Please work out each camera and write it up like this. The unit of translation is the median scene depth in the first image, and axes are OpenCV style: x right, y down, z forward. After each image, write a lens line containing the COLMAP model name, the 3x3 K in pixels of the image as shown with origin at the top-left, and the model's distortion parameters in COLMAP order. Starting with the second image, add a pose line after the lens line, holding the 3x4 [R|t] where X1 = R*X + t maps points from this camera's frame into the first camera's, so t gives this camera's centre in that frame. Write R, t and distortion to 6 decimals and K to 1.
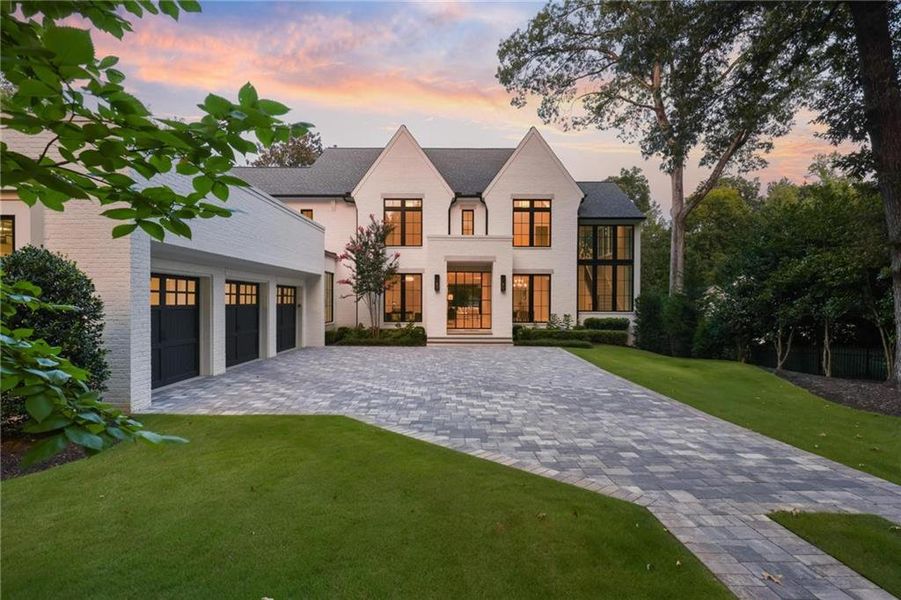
lens RADIAL K [[427.7, 0, 450.5], [0, 427.7, 300.0], [0, 0, 1]] dist [0.000802, 0.000756]
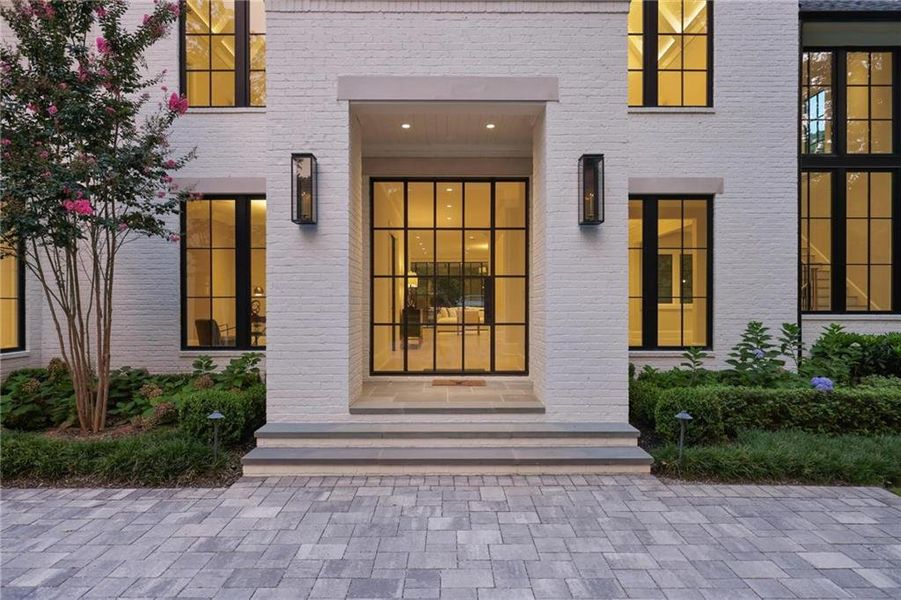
lens RADIAL K [[427.7, 0, 450.5], [0, 427.7, 300.0], [0, 0, 1]] dist [0.000802, 0.000756]
pose [[0.999982, -0.005999, -0.000485, 0.048799], [0.005997, 0.999972, -0.004391, 0.017059], [0.000512, 0.004388, 0.999990, 0.763545]]
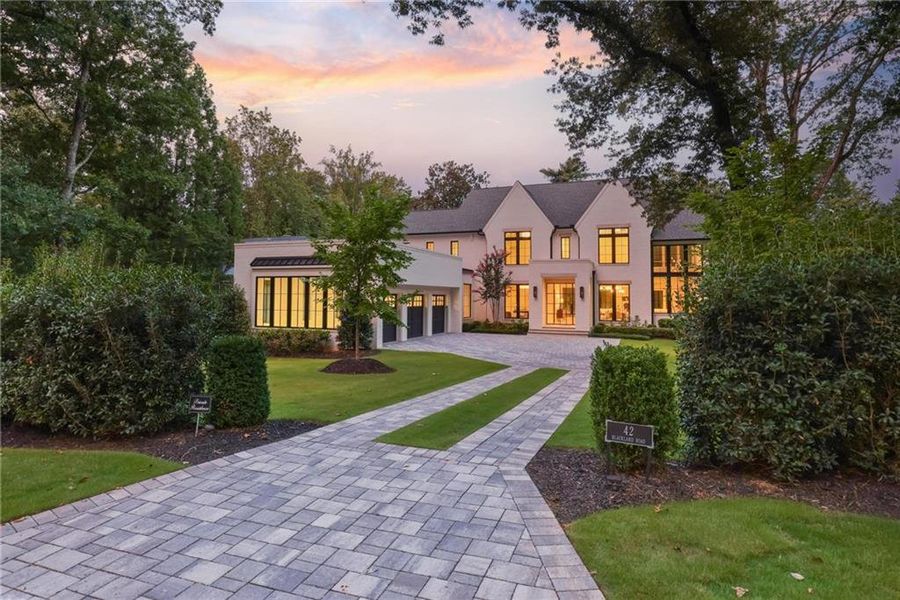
lens RADIAL K [[457.8, 0, 450.0], [0, 457.8, 300.0], [0, 0, 1]] dist [-0.000304, 0.000359]
pose [[0.929960, 0.008102, -0.367571, 0.269059], [-0.006316, 0.999962, 0.006062, -0.020190], [0.367606, -0.003316, 0.929976, -0.552526]]
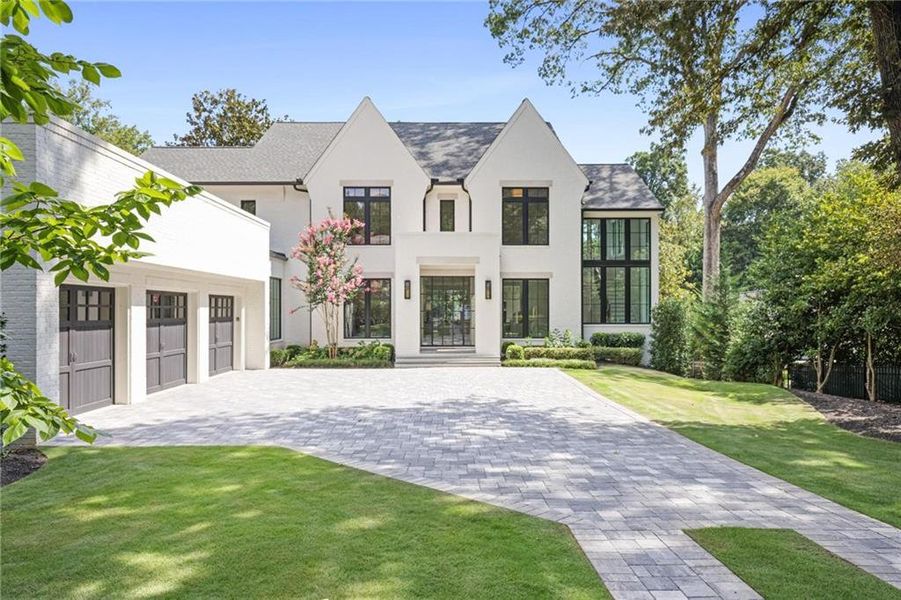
lens RADIAL K [[554.1, 0, 448.8], [0, 554.1, 303.4], [0, 0, 1]] dist [0.004582, -0.000472]
pose [[0.999911, -0.005680, 0.012113, 0.034208], [0.005799, 0.999935, -0.009864, -0.004189], [-0.012056, 0.009933, 0.999878, -0.059662]]
